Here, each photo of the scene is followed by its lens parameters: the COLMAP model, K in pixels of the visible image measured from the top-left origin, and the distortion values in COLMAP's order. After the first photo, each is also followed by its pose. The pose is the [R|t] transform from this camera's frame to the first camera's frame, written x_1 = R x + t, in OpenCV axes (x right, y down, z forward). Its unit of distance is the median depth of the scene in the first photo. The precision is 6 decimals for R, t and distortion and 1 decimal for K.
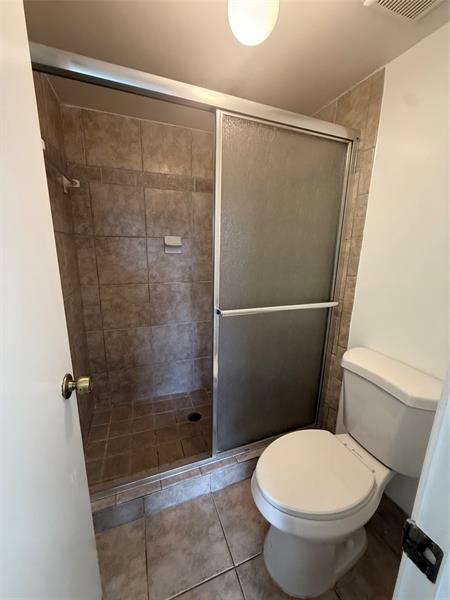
lens RADIAL K [[238.7, 0, 227.2], [0, 238.7, 298.7], [0, 0, 1]] dist [0.000250, 0.000125]
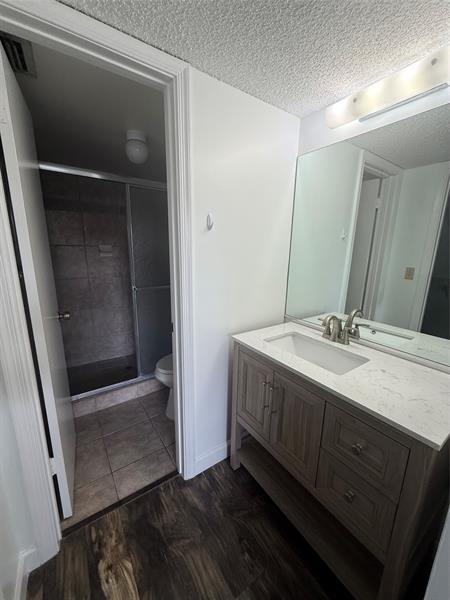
lens RADIAL K [[238.7, 0, 227.2], [0, 238.7, 298.7], [0, 0, 1]] dist [0.000250, 0.000125]
pose [[0.971291, -0.053795, 0.231732, 0.134610], [0.051436, 0.998545, 0.016215, 0.077009], [-0.232267, -0.003830, 0.972645, -0.566774]]
